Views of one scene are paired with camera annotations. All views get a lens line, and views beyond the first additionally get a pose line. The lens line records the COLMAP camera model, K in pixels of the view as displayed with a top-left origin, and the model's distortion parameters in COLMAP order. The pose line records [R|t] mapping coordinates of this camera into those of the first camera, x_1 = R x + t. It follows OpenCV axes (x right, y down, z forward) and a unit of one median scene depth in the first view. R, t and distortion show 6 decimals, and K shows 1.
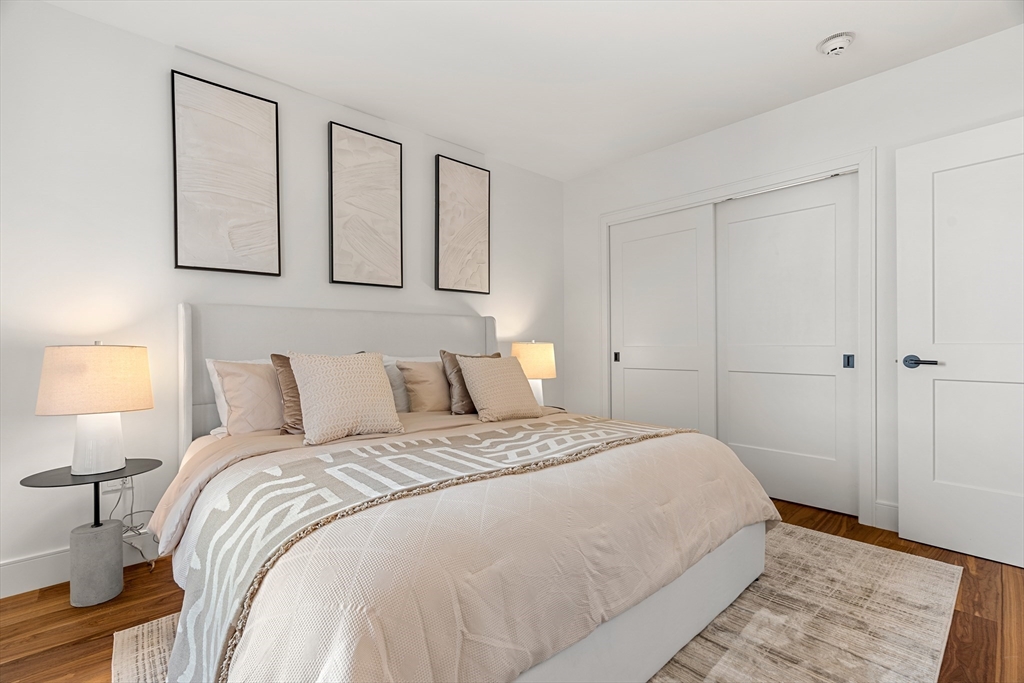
lens RADIAL K [[466.4, 0, 513.6], [0, 466.4, 342.6], [0, 0, 1]] dist [-0.004062, 0.001679]
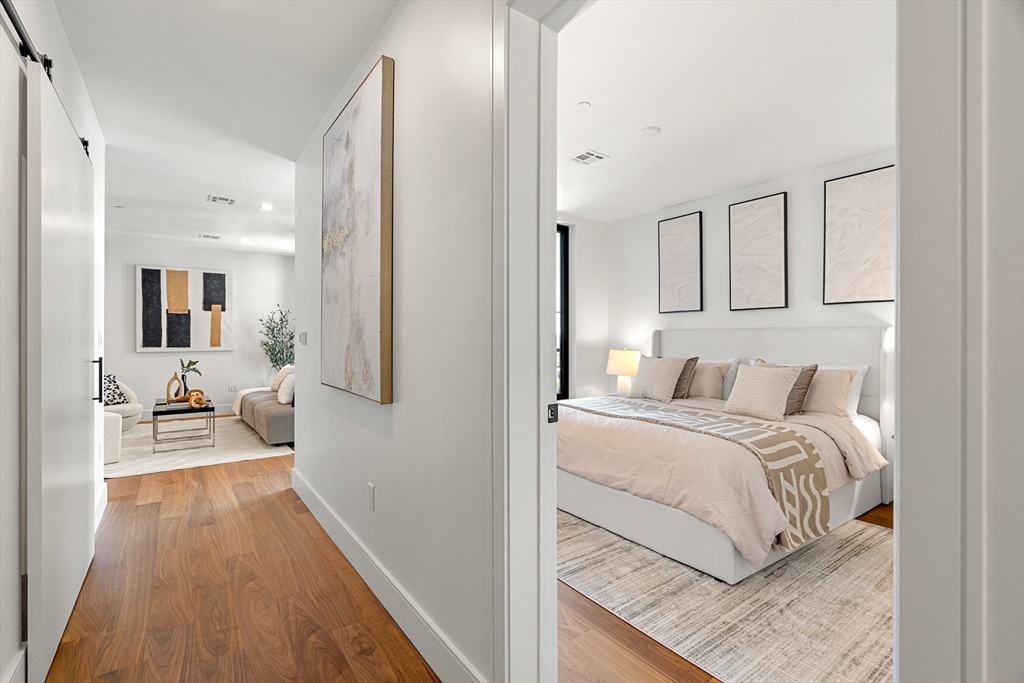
lens RADIAL K [[466.4, 0, 511.5], [0, 466.4, 338.3], [0, 0, 1]] dist [-0.004062, 0.001679]
pose [[-0.120268, 0.000654, -0.992741, 1.105156], [-0.006490, 0.999978, 0.001445, -0.034648], [0.992720, 0.006616, -0.120261, 0.439202]]
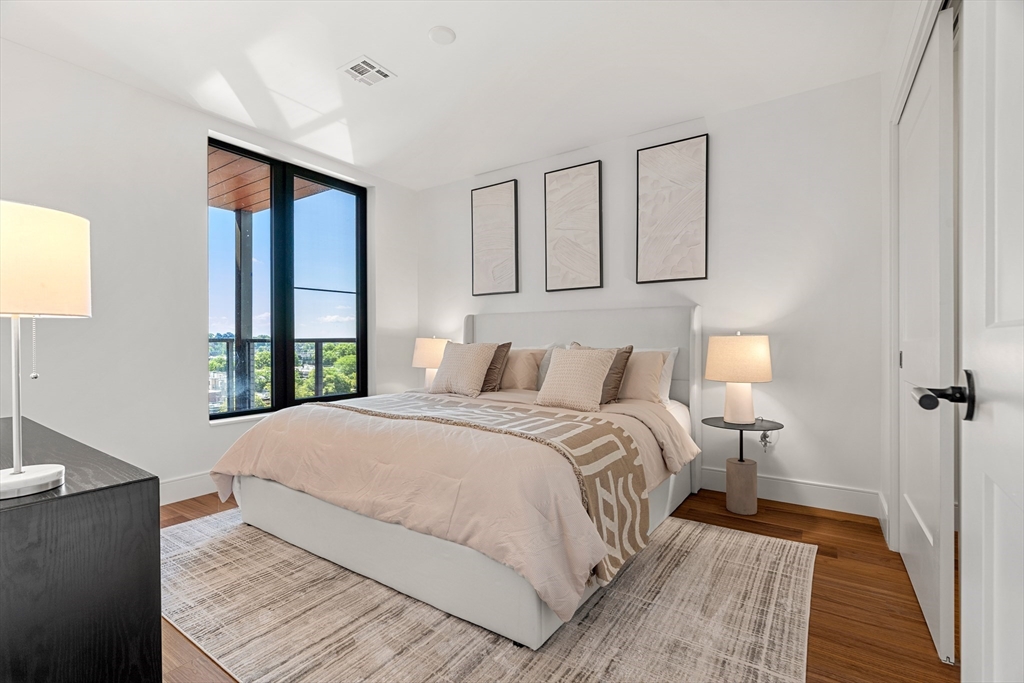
lens RADIAL K [[466.4, 0, 511.9], [0, 466.4, 341.2], [0, 0, 1]] dist [-0.004062, 0.001679]
pose [[0.223522, 0.001382, -0.974698, 0.835721], [-0.003415, 0.999994, 0.000634, 0.013038], [0.974693, 0.003187, 0.223526, 0.553631]]
